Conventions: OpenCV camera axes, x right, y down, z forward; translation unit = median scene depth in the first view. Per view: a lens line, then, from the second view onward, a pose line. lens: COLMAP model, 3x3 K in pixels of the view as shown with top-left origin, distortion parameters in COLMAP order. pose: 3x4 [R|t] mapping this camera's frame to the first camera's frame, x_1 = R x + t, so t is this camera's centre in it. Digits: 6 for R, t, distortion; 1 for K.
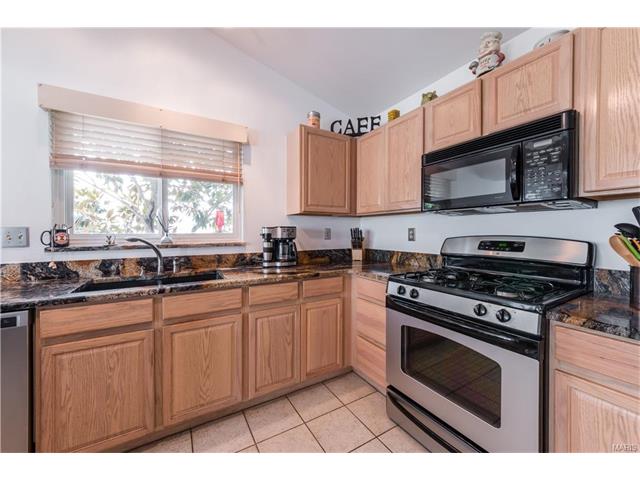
lens RADIAL K [[243.2, 0, 322.5], [0, 243.2, 236.2], [0, 0, 1]] dist [0.002133, 0.000111]
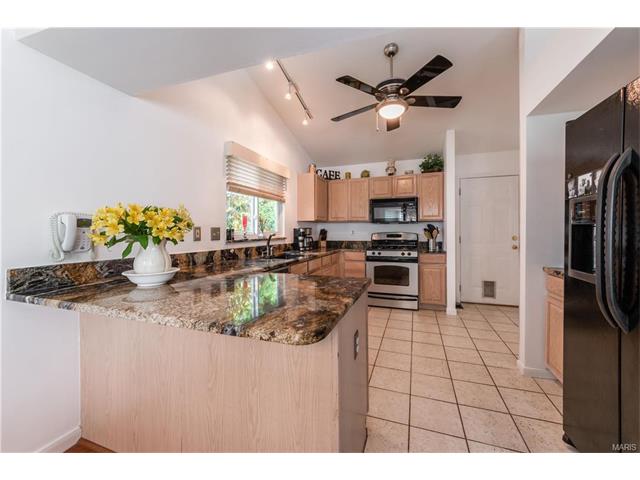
lens RADIAL K [[243.2, 0, 322.5], [0, 243.2, 236.2], [0, 0, 1]] dist [0.002133, 0.000111]
pose [[0.770319, -0.012869, 0.637528, -1.511641], [0.012635, 0.999908, 0.004919, 0.018105], [-0.637533, 0.004266, 0.770411, -0.567009]]
